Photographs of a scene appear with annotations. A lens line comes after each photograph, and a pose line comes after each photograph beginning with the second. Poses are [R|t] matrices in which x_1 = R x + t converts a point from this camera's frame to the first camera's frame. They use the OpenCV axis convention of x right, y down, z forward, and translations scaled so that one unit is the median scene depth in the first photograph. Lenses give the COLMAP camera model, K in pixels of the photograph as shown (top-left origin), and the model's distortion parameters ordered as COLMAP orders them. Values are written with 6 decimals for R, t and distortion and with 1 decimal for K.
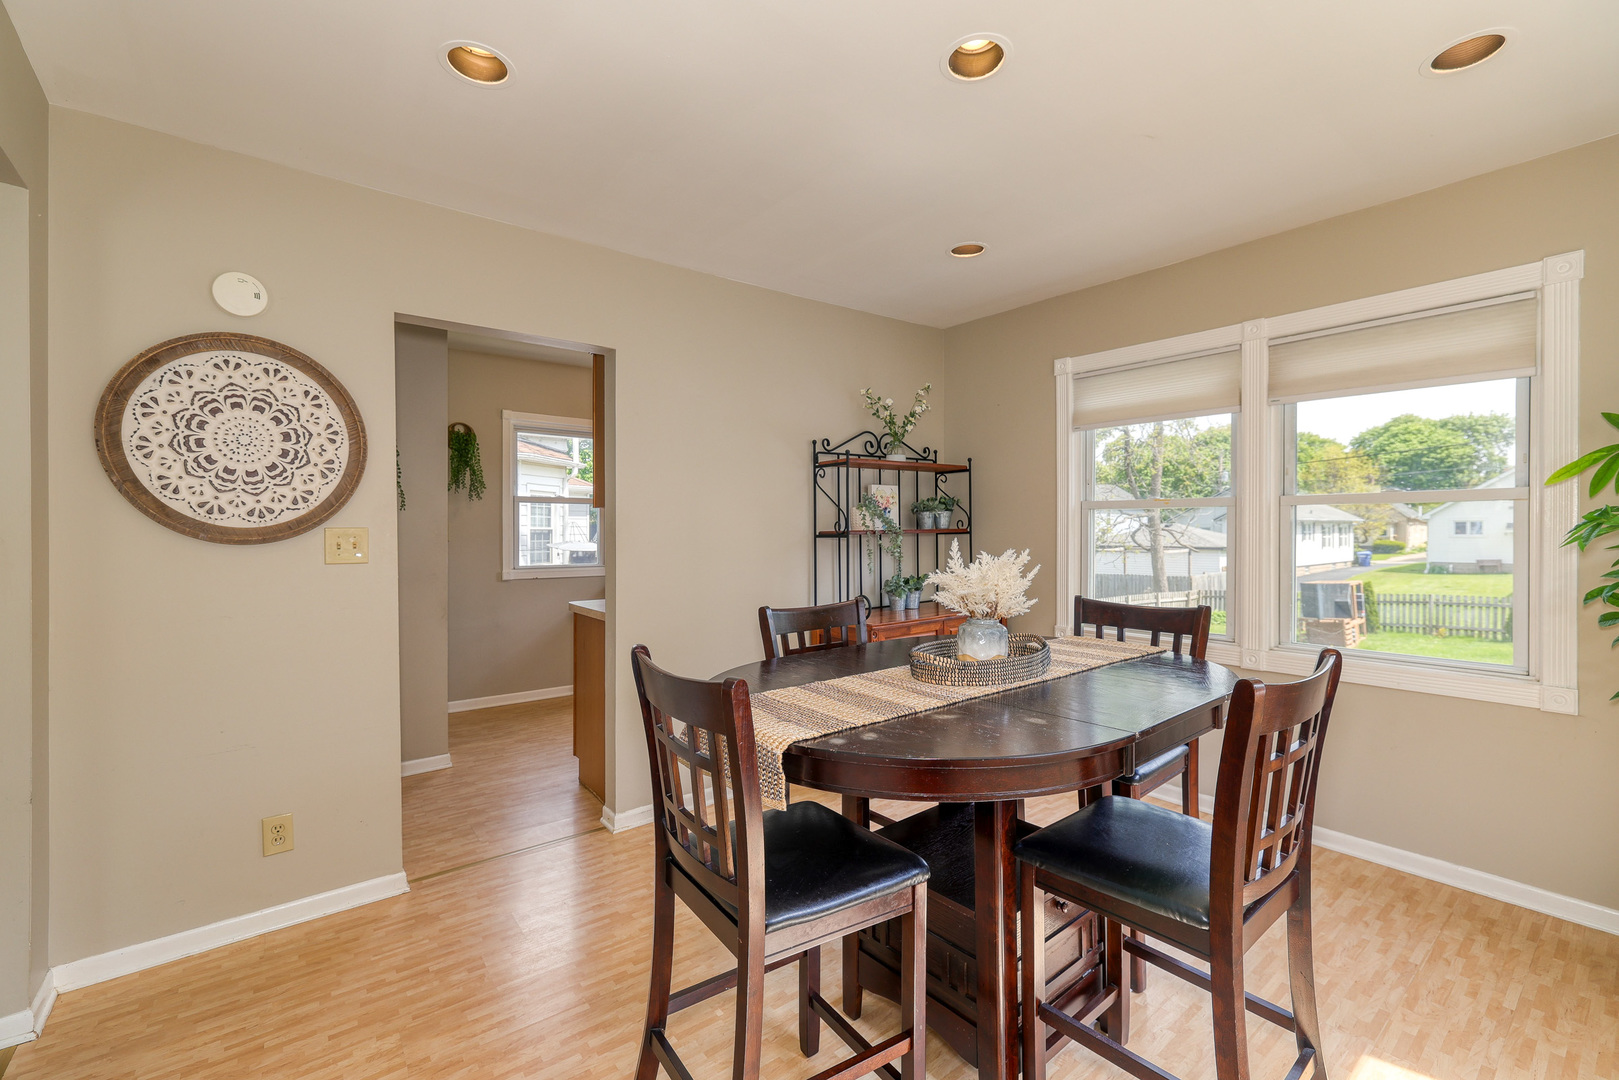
lens RADIAL K [[697.7, 0, 816.7], [0, 697.7, 537.1], [0, 0, 1]] dist [0.002494, 0.000414]
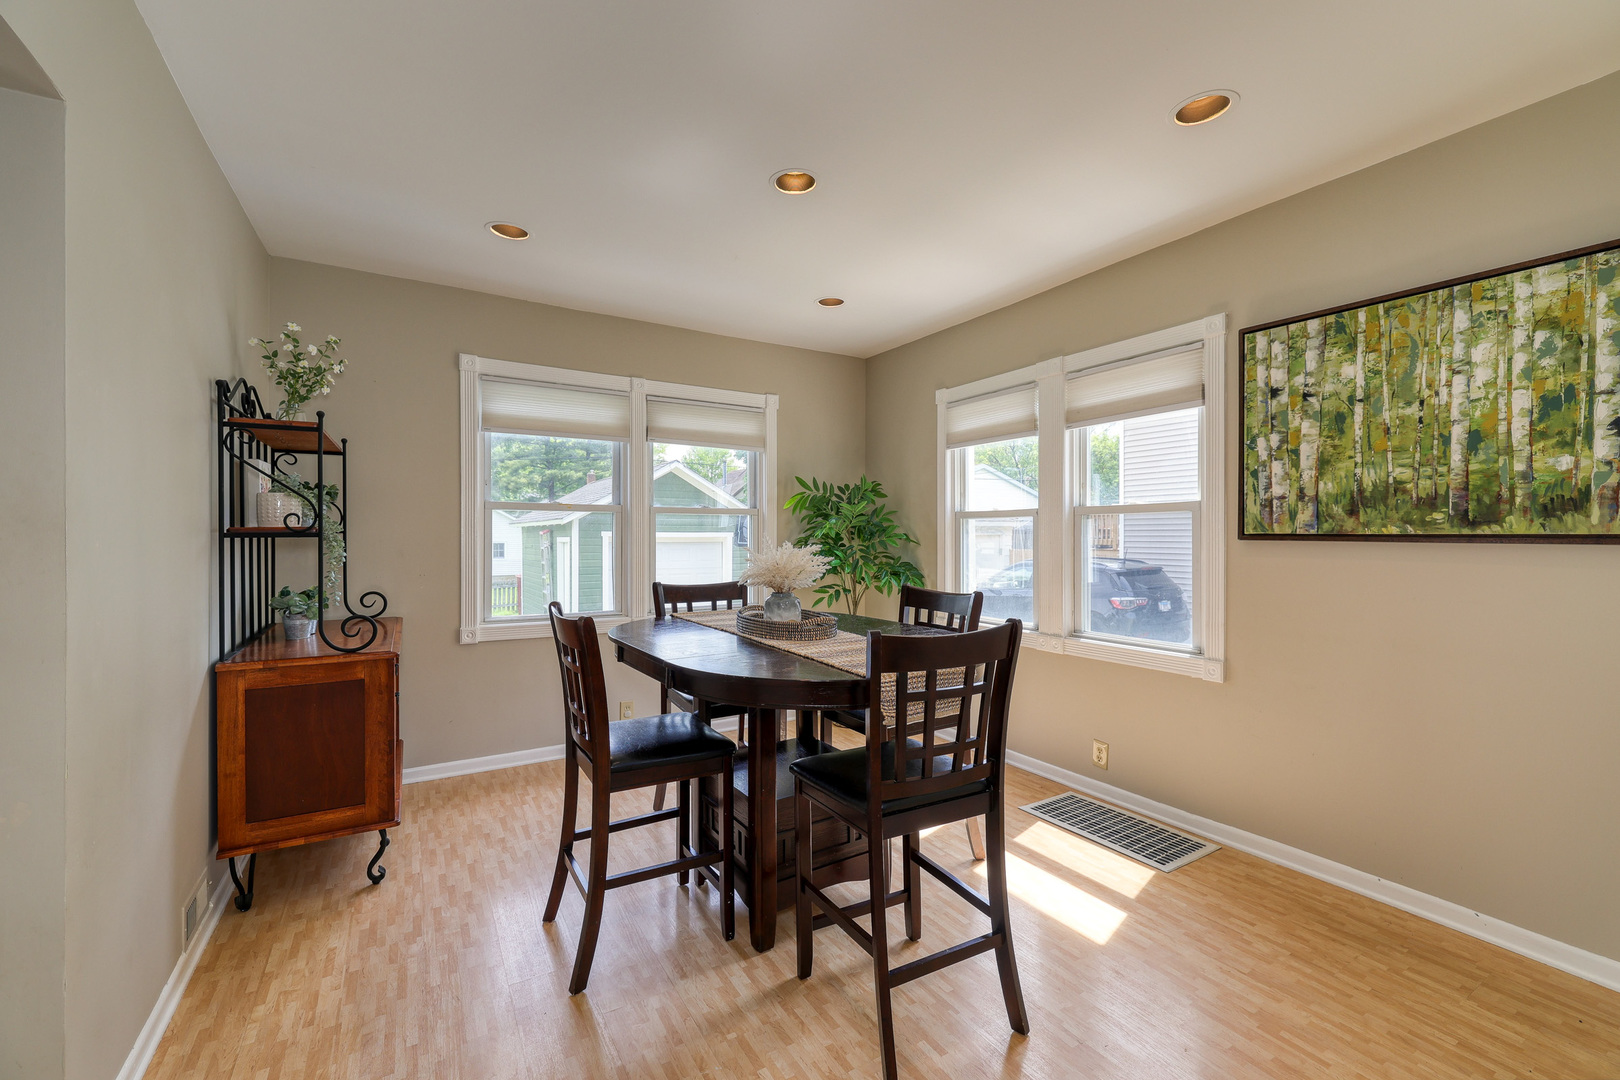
lens RADIAL K [[676.4, 0, 816.8], [0, 676.4, 535.7], [0, 0, 1]] dist [-0.000399, -0.000157]
pose [[0.136713, 0.002604, 0.990607, -0.635524], [0.004433, 0.999985, -0.003240, 0.004595], [-0.990601, 0.004835, 0.136700, 0.473127]]
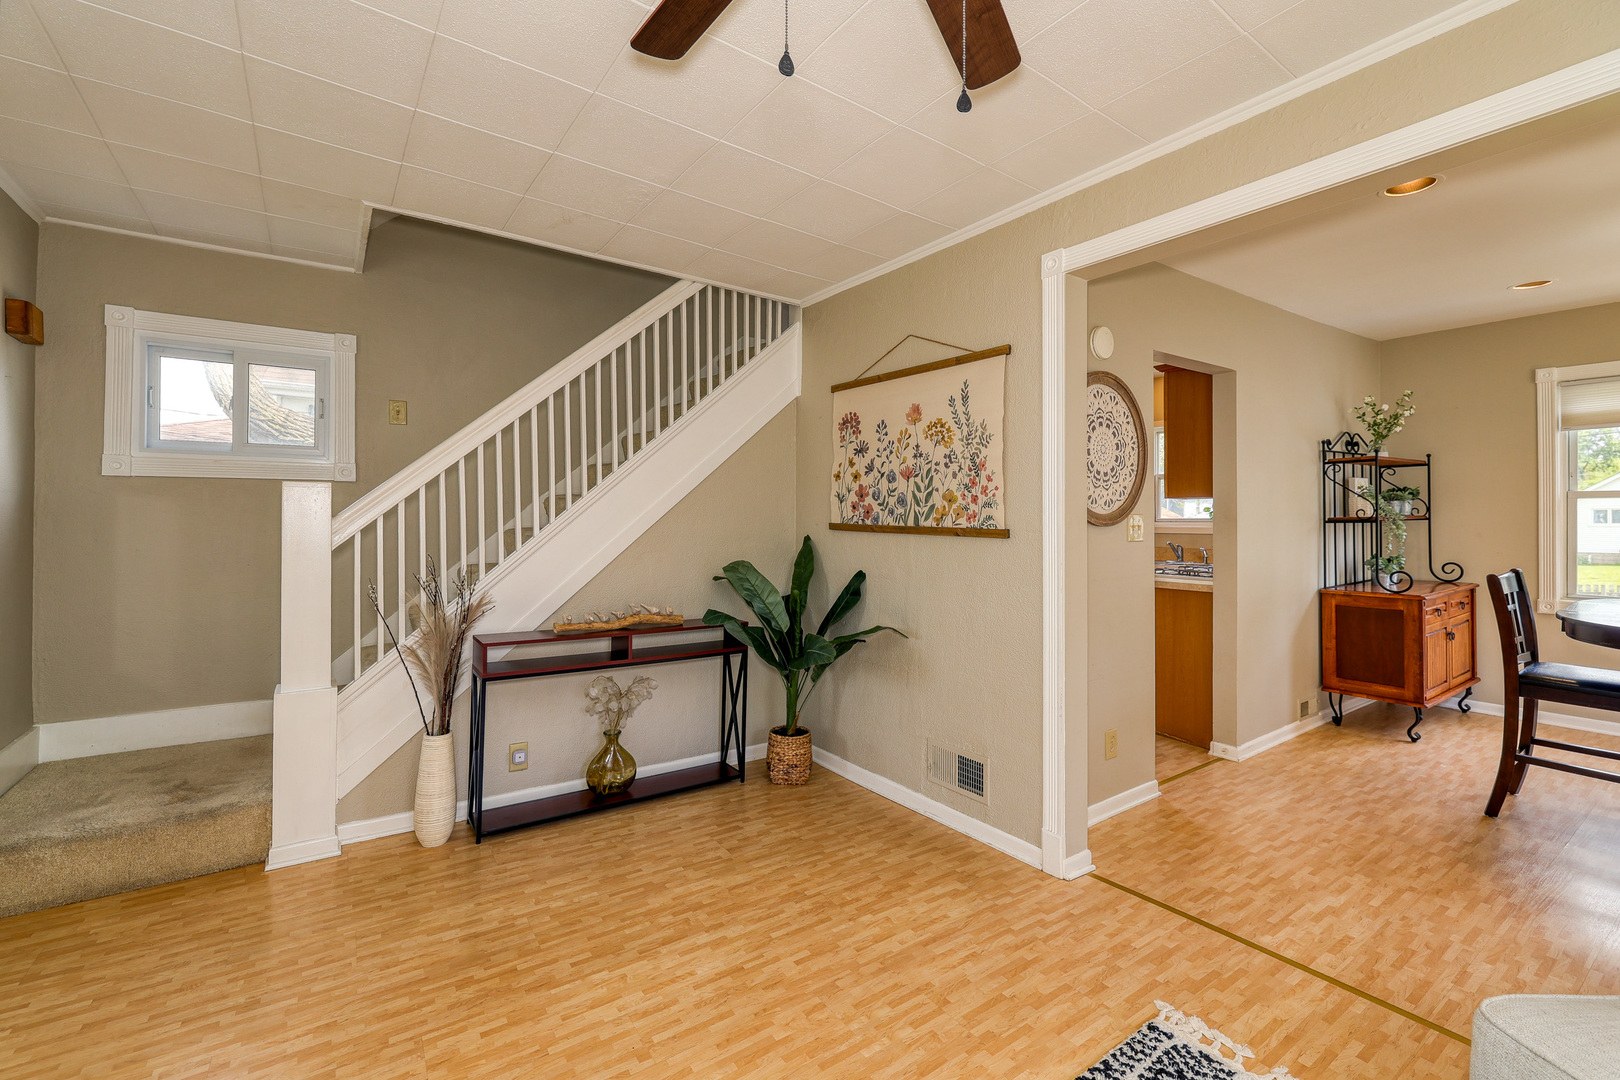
lens RADIAL K [[678.7, 0, 808.9], [0, 678.7, 518.9], [0, 0, 1]] dist [-0.003932, -0.000535]
pose [[0.996091, 0.001270, -0.088322, -0.931319], [-0.001899, 0.999973, -0.007037, 0.004785], [0.088311, 0.007177, 0.996067, -0.265429]]
